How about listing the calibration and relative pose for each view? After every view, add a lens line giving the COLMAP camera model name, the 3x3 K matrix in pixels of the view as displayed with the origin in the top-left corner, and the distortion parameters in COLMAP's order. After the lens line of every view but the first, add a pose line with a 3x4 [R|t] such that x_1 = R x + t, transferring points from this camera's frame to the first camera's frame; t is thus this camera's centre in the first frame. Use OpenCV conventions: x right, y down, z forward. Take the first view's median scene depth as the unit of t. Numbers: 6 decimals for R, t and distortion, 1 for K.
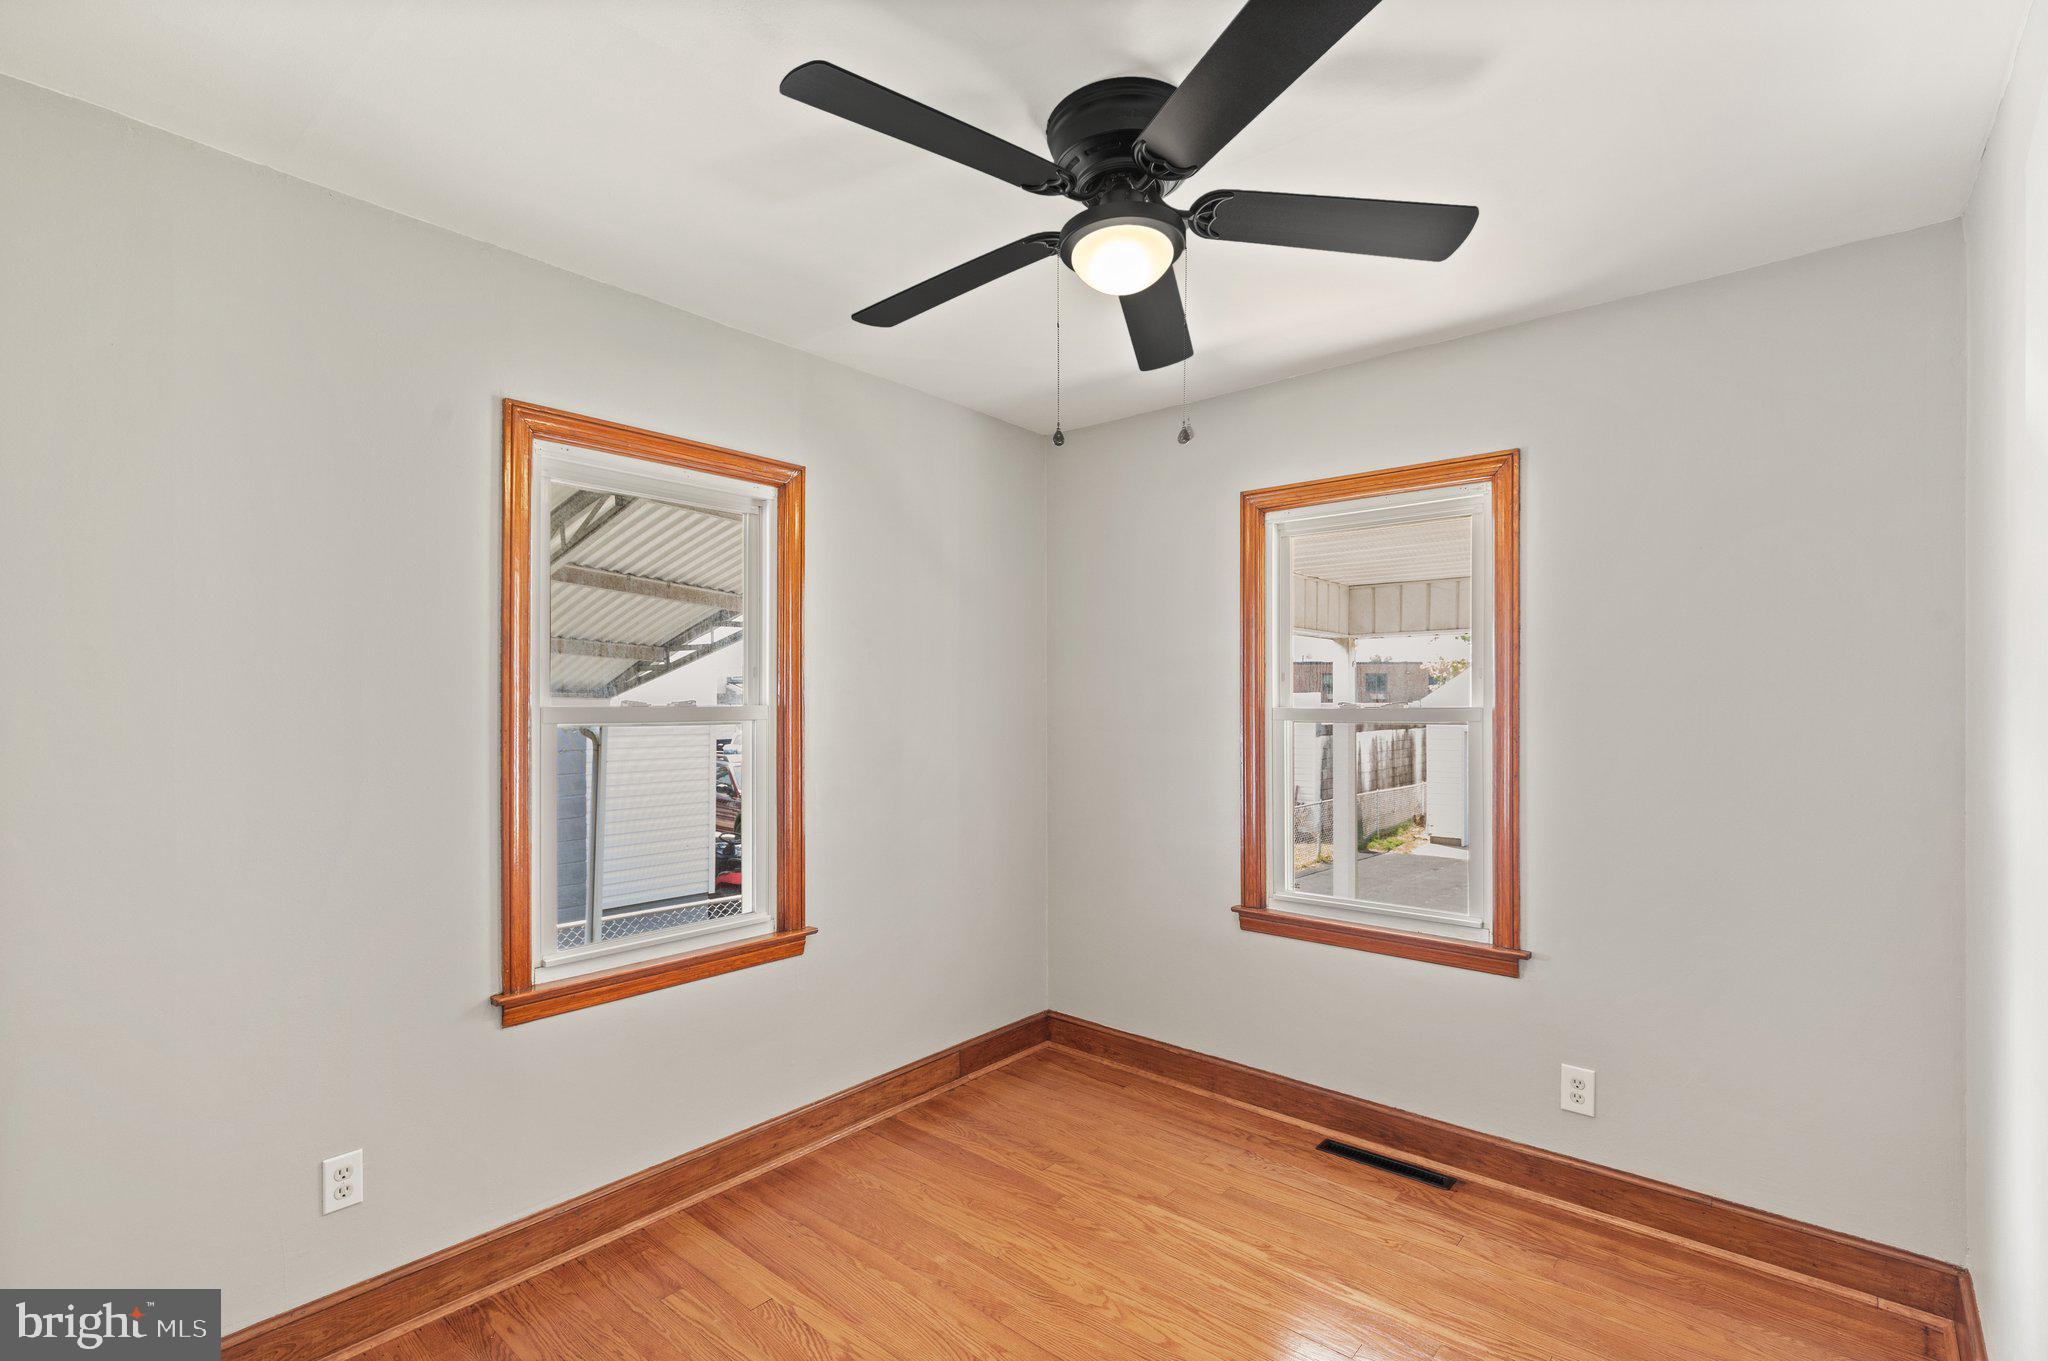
lens RADIAL K [[945.5, 0, 1019.3], [0, 945.5, 710.2], [0, 0, 1]] dist [0.005335, -0.000212]
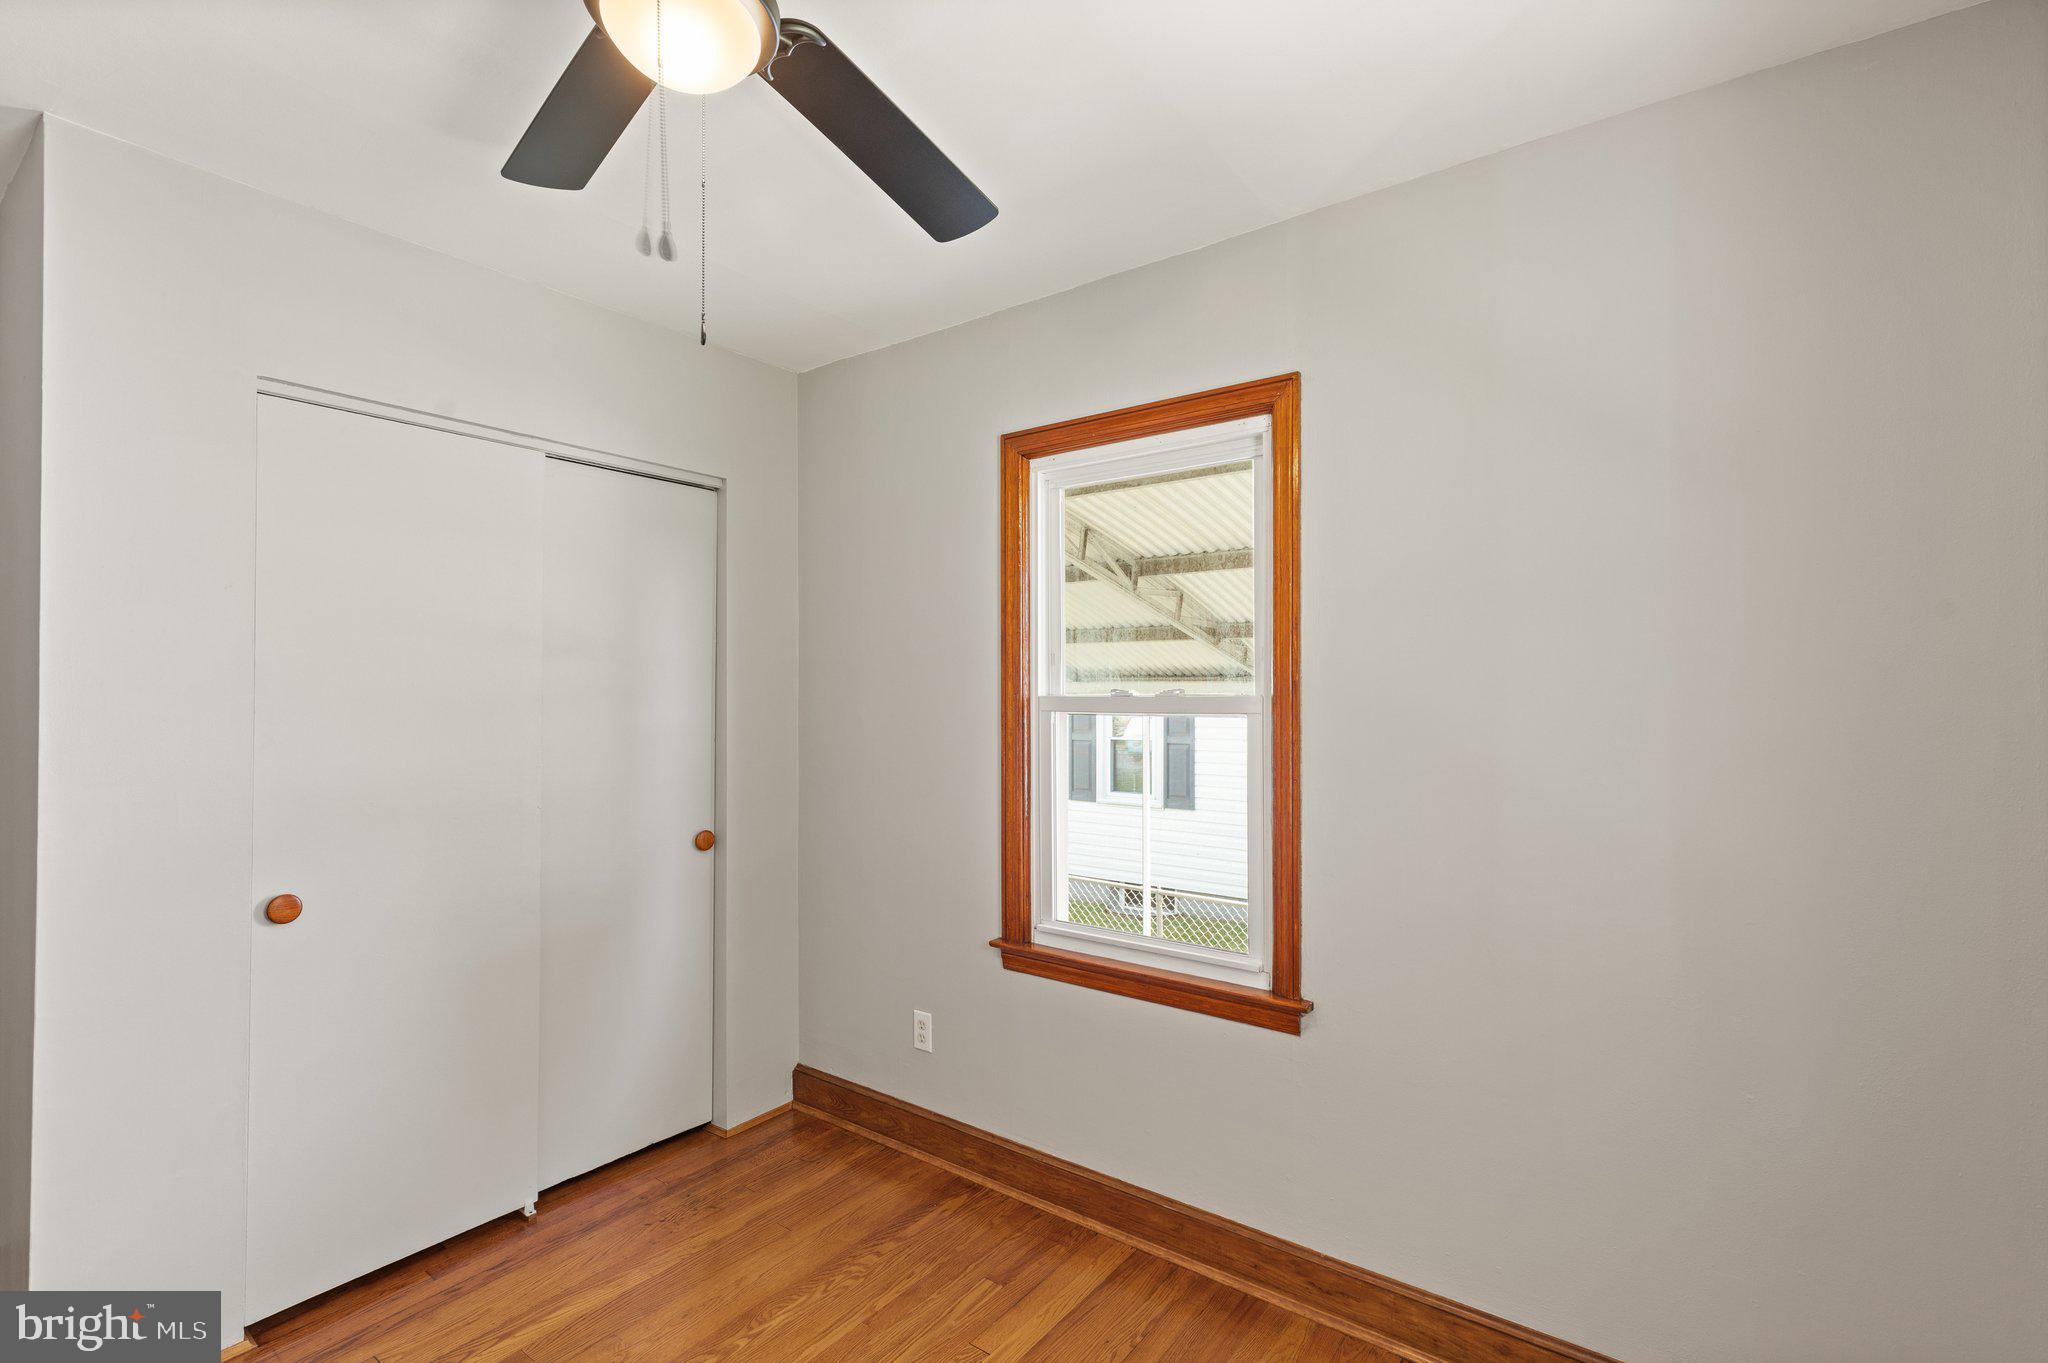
lens RADIAL K [[931.2, 0, 1021.2], [0, 931.2, 687.7], [0, 0, 1]] dist [0.003326, -0.000584]
pose [[0.061482, -0.008027, -0.998076, 0.578067], [-0.009298, 0.999920, -0.008614, -0.003611], [0.998065, 0.009810, 0.061402, 0.890851]]
